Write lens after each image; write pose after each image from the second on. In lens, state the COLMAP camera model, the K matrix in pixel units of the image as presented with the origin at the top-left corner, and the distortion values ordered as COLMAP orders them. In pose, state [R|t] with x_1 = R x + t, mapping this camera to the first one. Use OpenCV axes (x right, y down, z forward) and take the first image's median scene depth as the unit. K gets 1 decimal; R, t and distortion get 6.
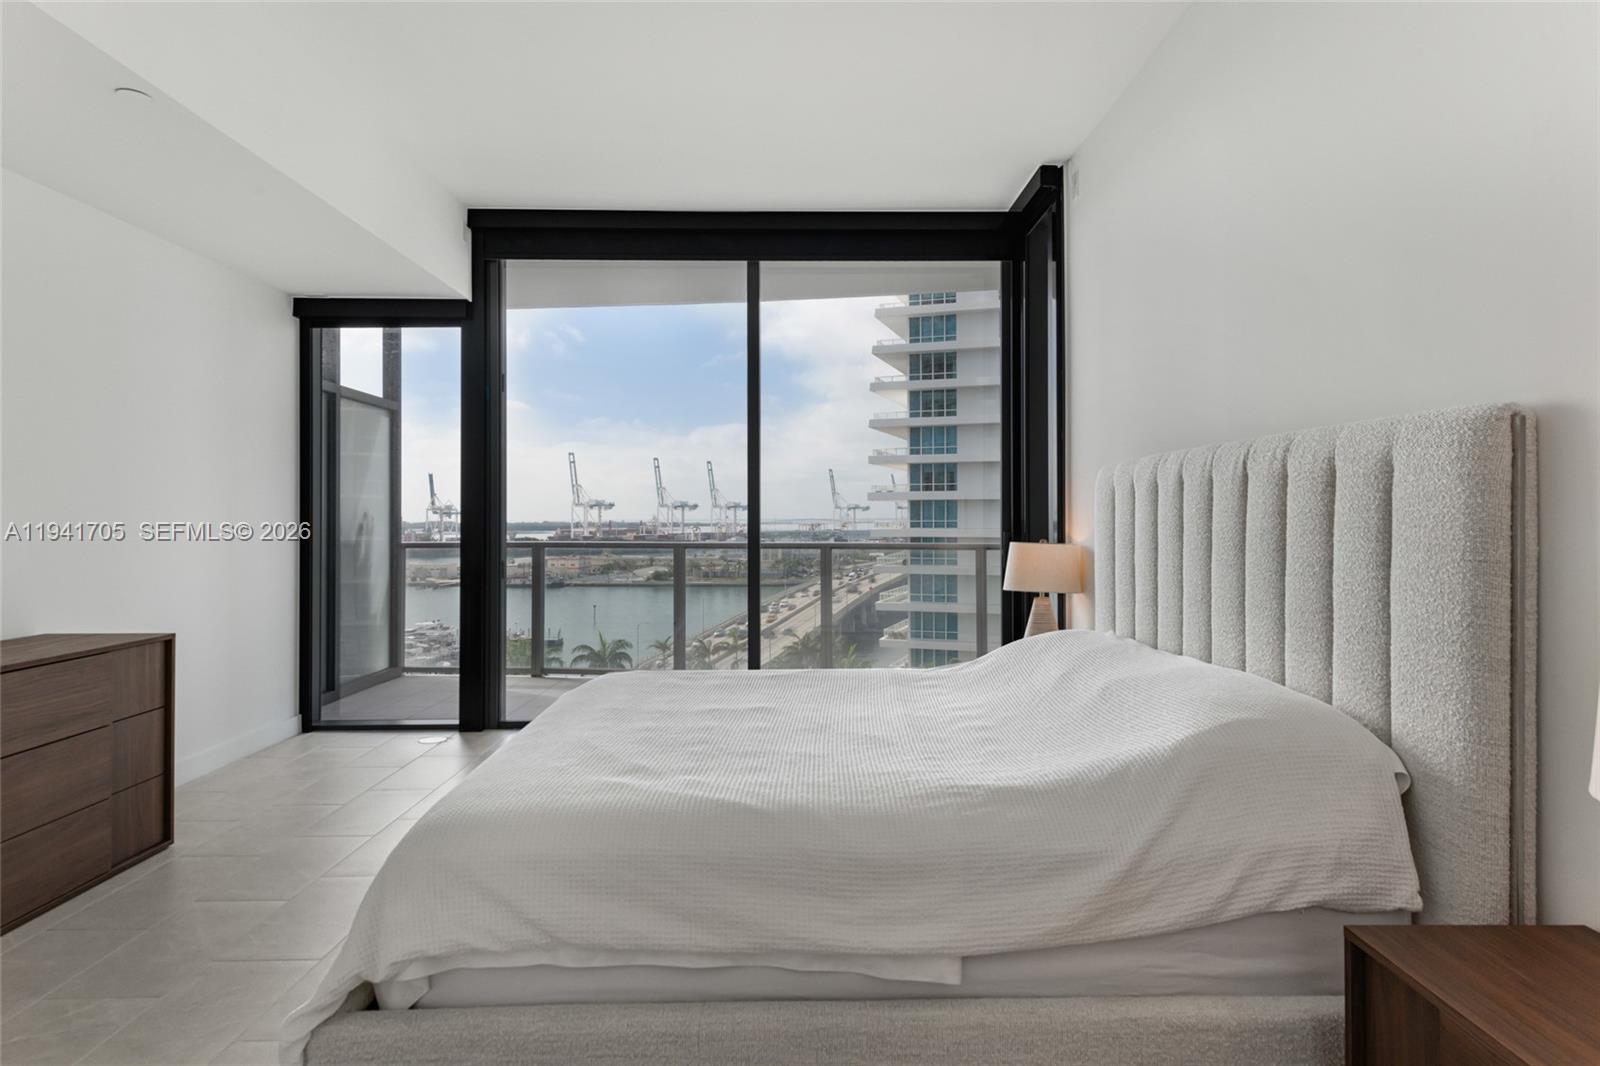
lens RADIAL K [[925.0, 0, 799.6], [0, 925.0, 521.0], [0, 0, 1]] dist [0.028018, -0.000153]
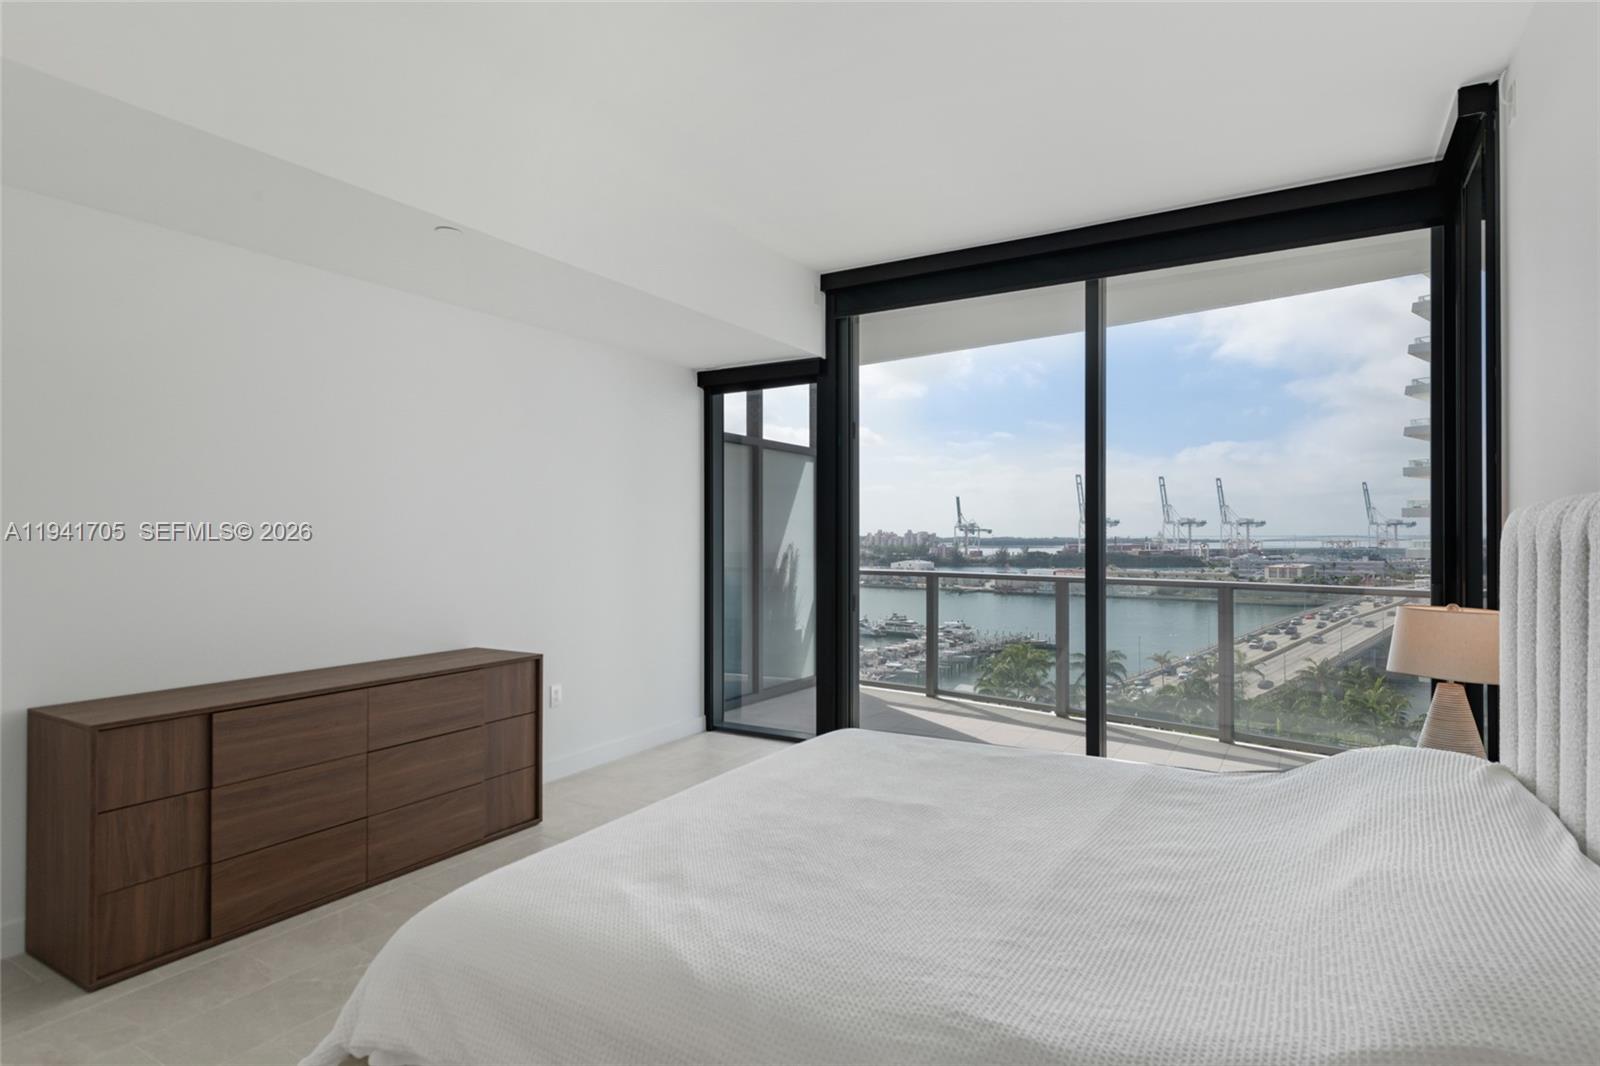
lens RADIAL K [[832.2, 0, 821.0], [0, 832.2, 538.3], [0, 0, 1]] dist [0.020619, -0.003557]
pose [[0.857208, 0.004427, -0.514952, 0.120370], [-0.003537, 0.999990, 0.002710, -0.021237], [0.514959, -0.000502, 0.857215, 0.124080]]
